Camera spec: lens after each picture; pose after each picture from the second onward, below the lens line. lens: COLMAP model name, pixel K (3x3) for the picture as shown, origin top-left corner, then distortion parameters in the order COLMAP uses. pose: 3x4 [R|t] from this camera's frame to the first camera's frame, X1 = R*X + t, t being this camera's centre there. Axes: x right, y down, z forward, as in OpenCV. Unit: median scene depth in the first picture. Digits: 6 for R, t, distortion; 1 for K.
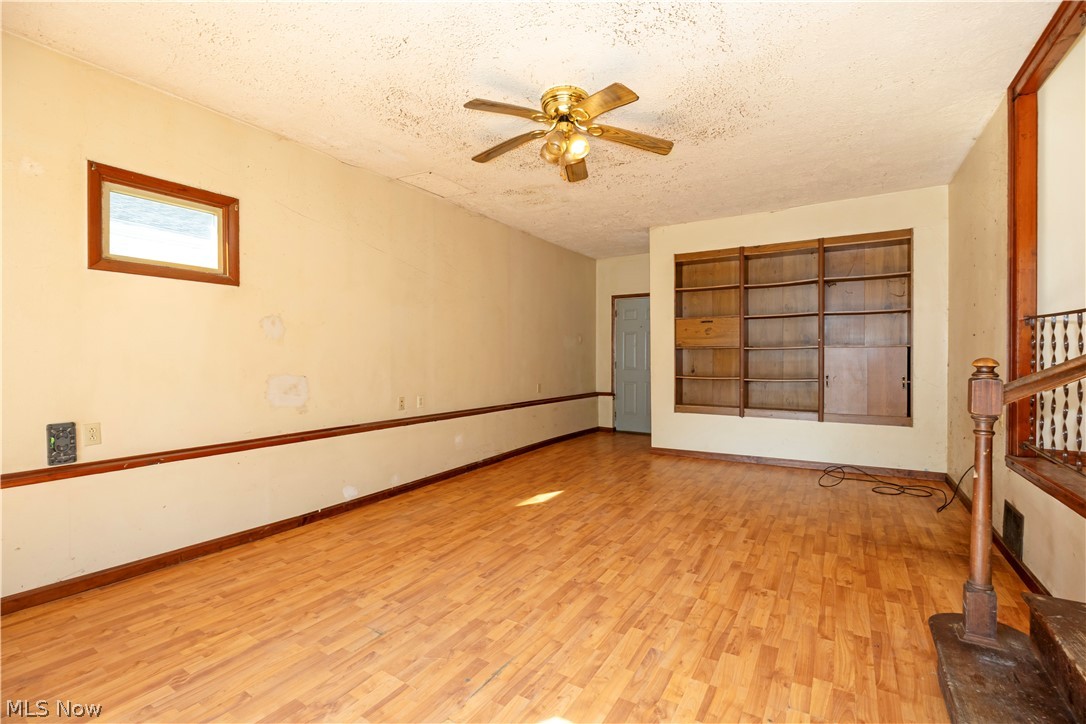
lens RADIAL K [[483.8, 0, 545.8], [0, 483.8, 355.1], [0, 0, 1]] dist [-0.010663, -0.000314]
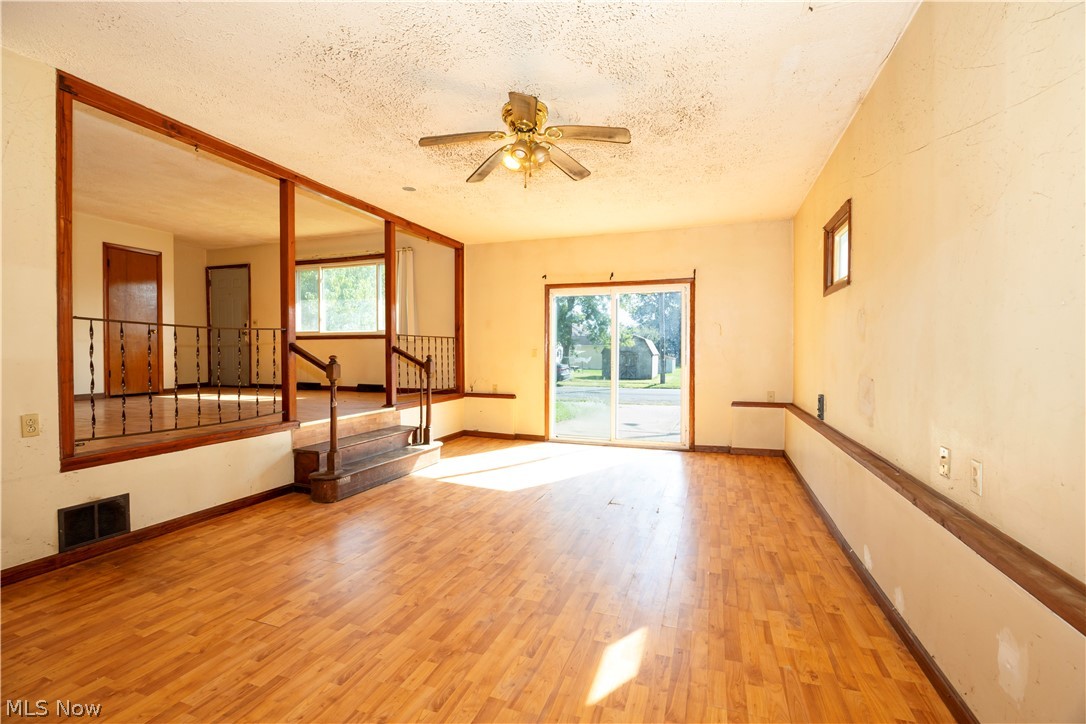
lens RADIAL K [[483.8, 0, 545.8], [0, 483.8, 355.1], [0, 0, 1]] dist [-0.010663, -0.000314]
pose [[-0.976447, 0.003357, -0.215733, 0.215010], [0.003076, 0.999994, 0.001635, 0.002200], [0.215737, 0.000933, -0.976451, 1.958128]]
